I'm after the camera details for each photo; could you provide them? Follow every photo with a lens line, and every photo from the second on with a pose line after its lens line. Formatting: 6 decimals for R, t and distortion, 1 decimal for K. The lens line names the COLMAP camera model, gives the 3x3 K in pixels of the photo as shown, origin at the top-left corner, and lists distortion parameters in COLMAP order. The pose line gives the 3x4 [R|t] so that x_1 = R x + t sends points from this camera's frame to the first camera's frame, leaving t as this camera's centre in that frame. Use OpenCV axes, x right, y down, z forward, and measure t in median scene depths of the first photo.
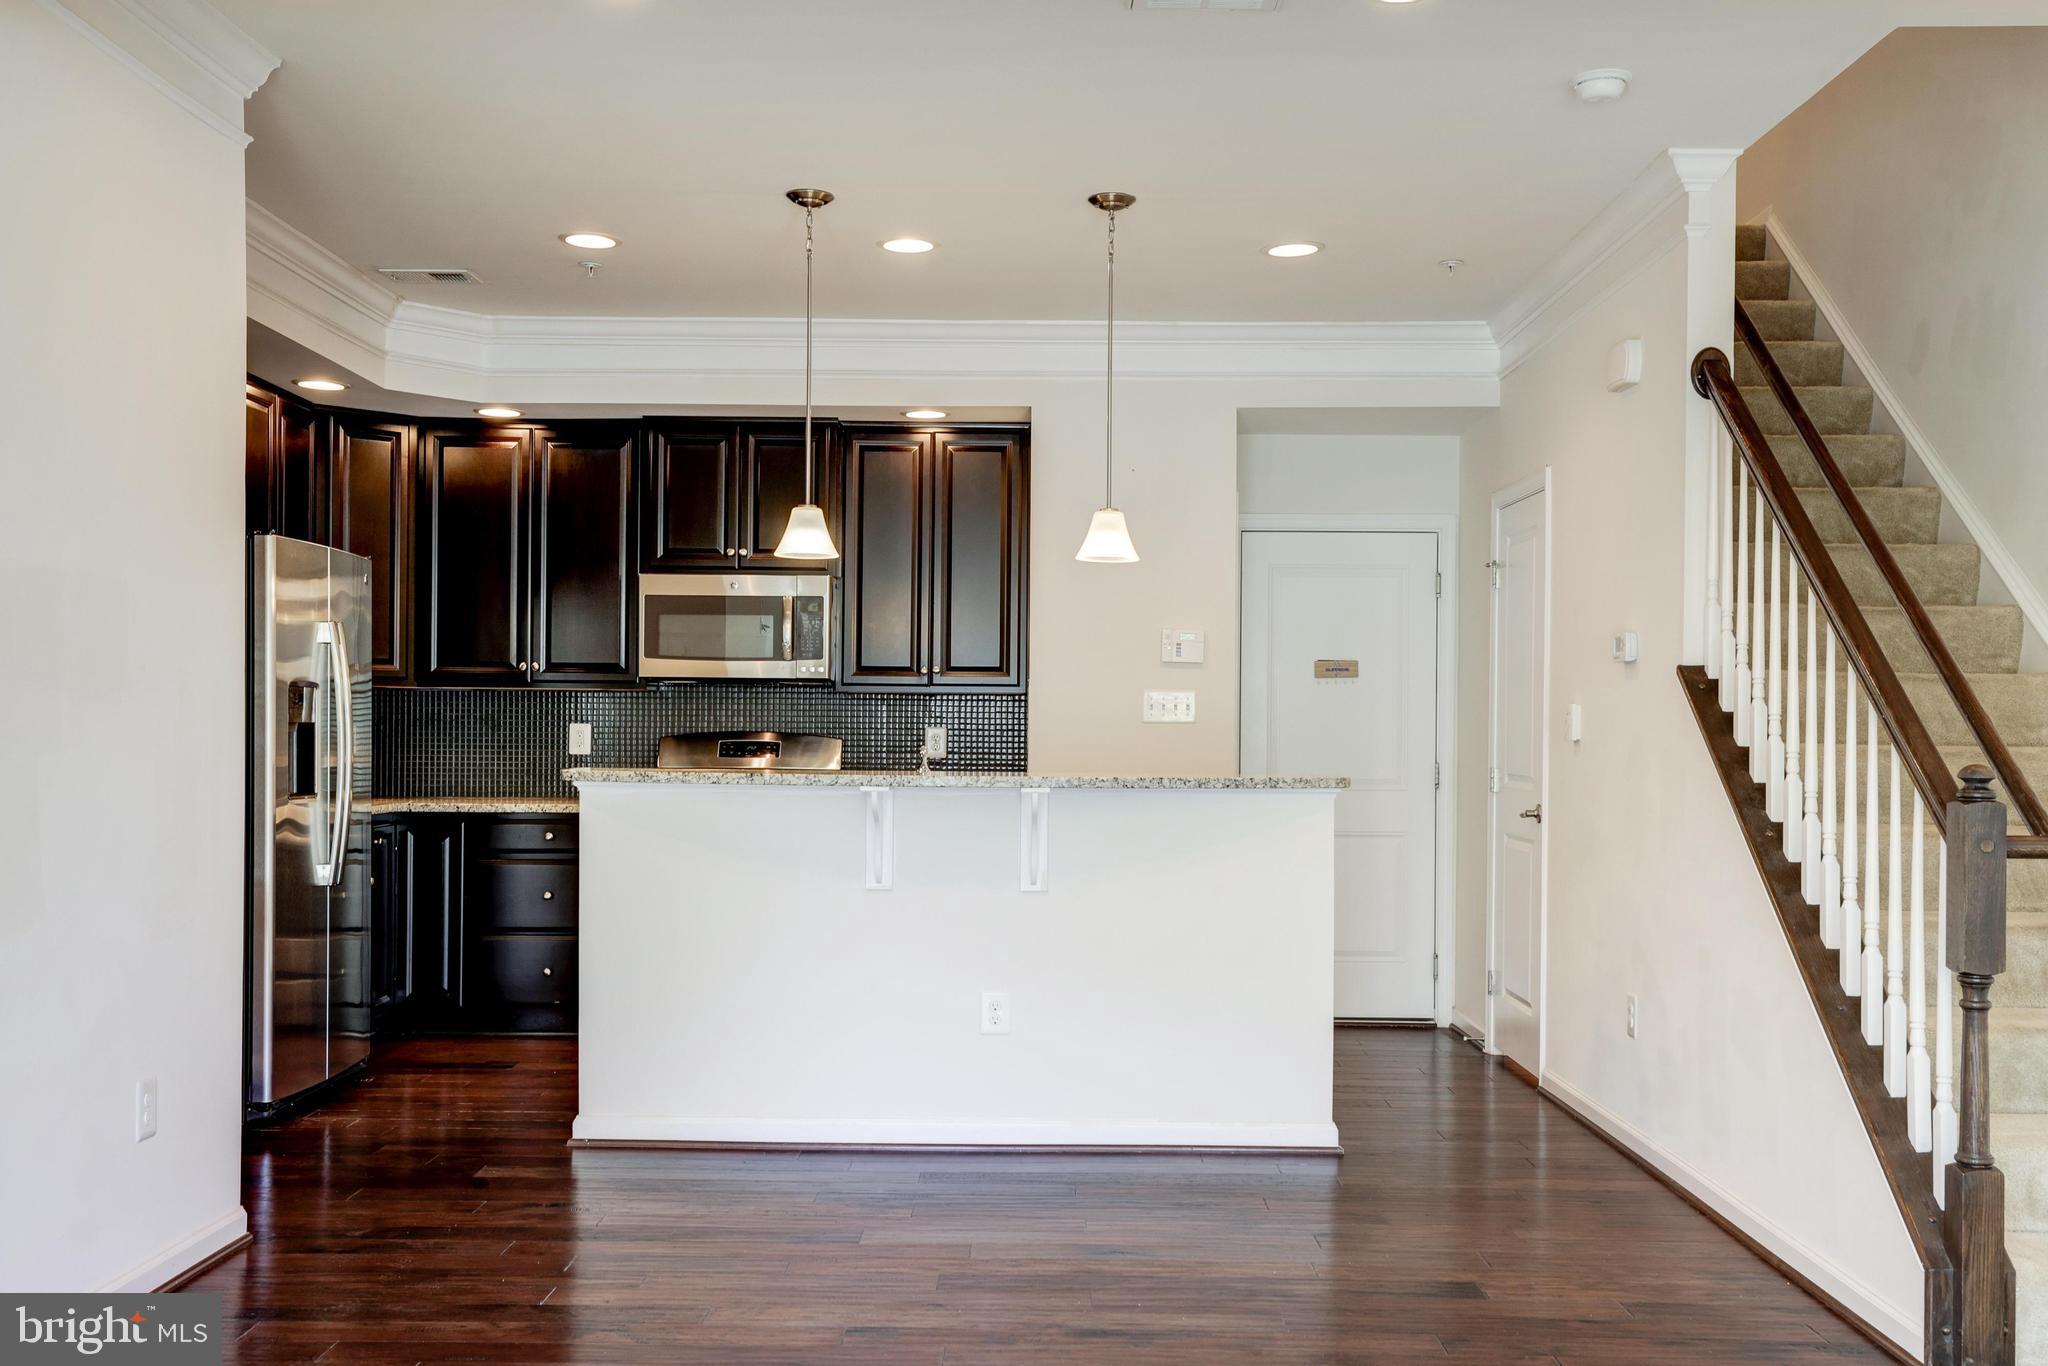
lens RADIAL K [[1948.5, 0, 1037.1], [0, 1948.5, 728.3], [0, 0, 1]] dist [-0.005803, 0.000000]
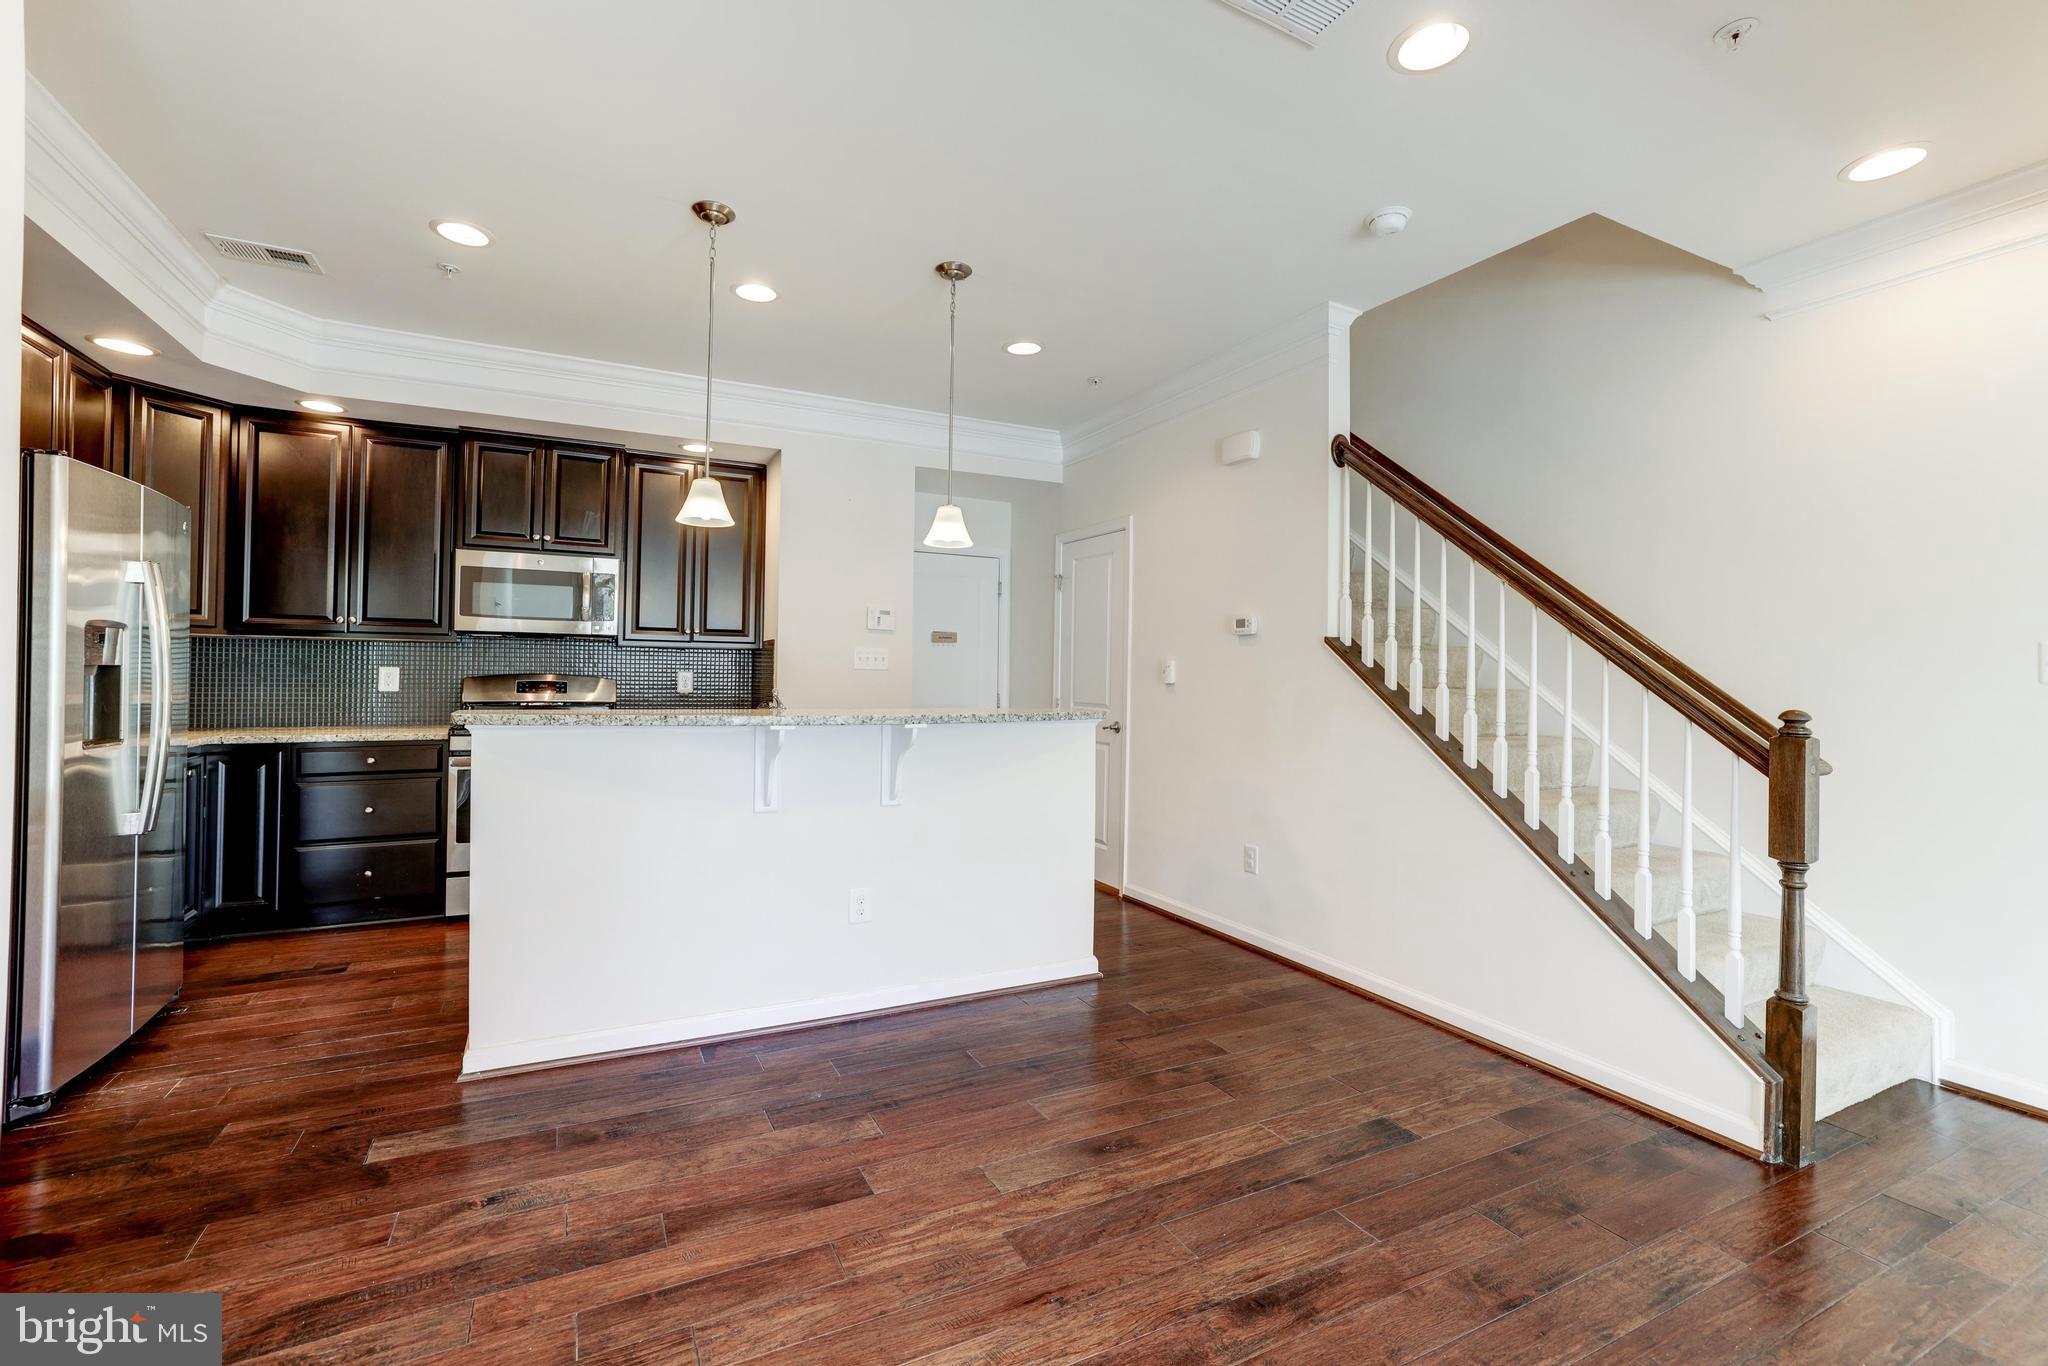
lens RADIAL K [[870.4, 0, 1013.1], [0, 870.4, 668.9], [0, 0, 1]] dist [-0.038755, 0.014959]
pose [[0.888872, 0.007658, 0.458091, -0.146603], [-0.007045, 0.999971, -0.003048, -0.002388], [-0.458101, -0.000518, 0.888900, 0.364020]]
